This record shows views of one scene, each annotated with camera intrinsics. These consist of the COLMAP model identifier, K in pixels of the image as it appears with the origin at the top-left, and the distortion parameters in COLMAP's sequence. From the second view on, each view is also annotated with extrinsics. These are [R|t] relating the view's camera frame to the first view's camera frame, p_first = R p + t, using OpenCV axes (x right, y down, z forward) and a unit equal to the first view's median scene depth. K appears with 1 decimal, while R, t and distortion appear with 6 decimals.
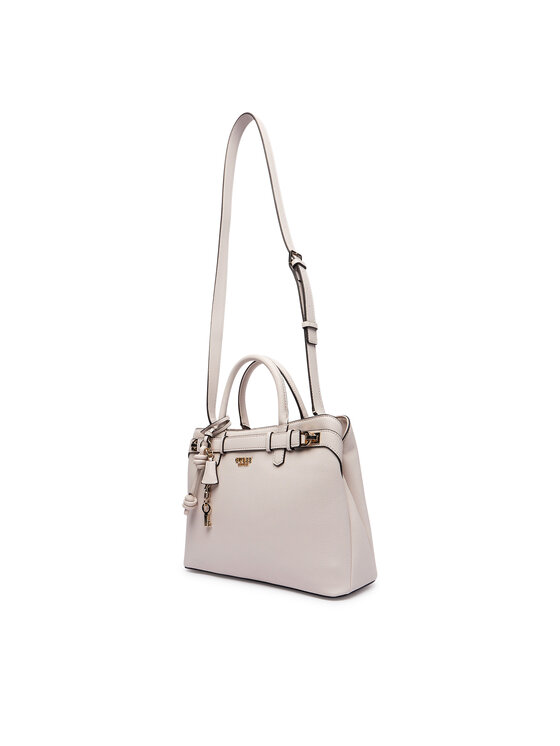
lens RADIAL K [[700.7, 0, 280.0], [0, 700.7, 373.0], [0, 0, 1]] dist [0.060689, -0.001171]
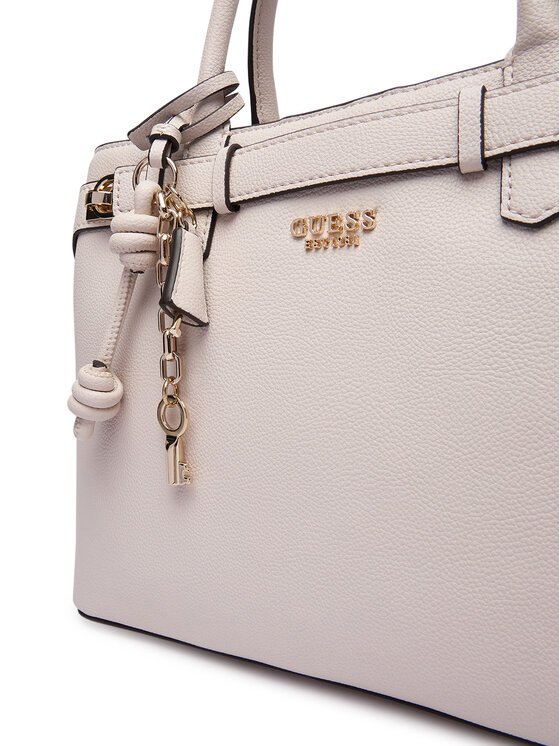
lens RADIAL K [[700.7, 0, 280.0], [0, 700.7, 373.0], [0, 0, 1]] dist [0.060689, -0.001171]
pose [[0.974388, -0.014564, 0.224401, -0.122148], [-0.020612, 0.987915, 0.153618, 0.134713], [-0.223927, -0.154309, 0.962313, 0.735629]]
